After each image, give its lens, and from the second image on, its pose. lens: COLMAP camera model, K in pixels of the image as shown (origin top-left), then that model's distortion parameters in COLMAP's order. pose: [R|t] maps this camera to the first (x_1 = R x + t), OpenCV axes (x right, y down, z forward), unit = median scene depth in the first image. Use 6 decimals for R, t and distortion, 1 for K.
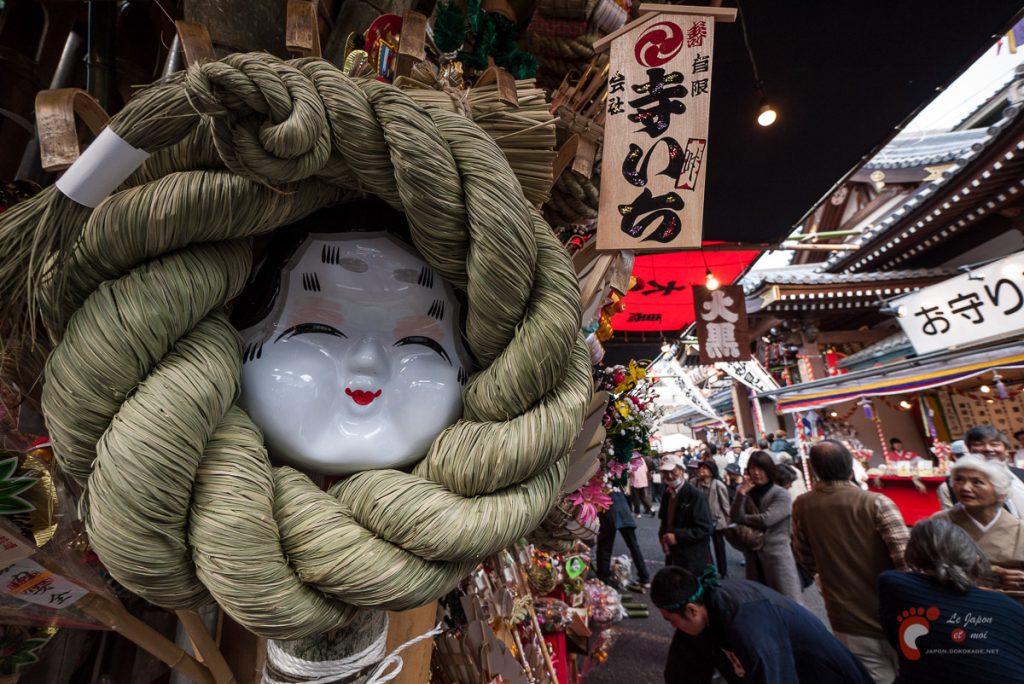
lens RADIAL K [[422.6, 0, 509.0], [0, 422.6, 335.1], [0, 0, 1]] dist [-0.003978, -0.000083]
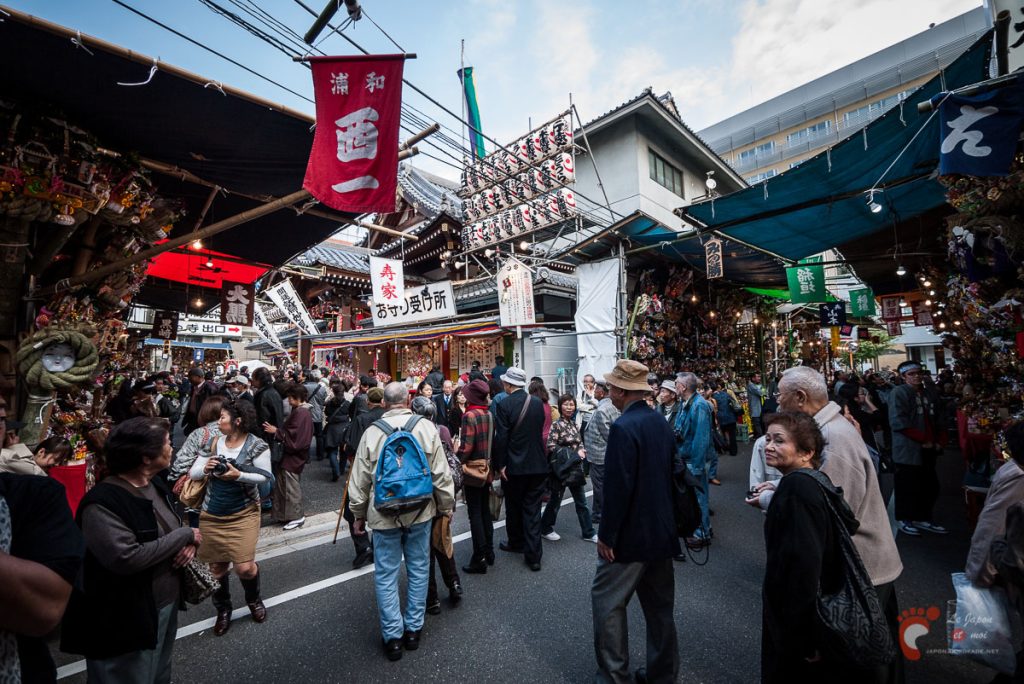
lens RADIAL K [[422.6, 0, 509.0], [0, 422.6, 335.1], [0, 0, 1]] dist [-0.003978, -0.000083]
pose [[0.647450, 0.090704, 0.756691, -0.058322], [-0.218539, 0.973291, 0.070321, -0.181580], [-0.730102, -0.210896, 0.649980, -0.668432]]
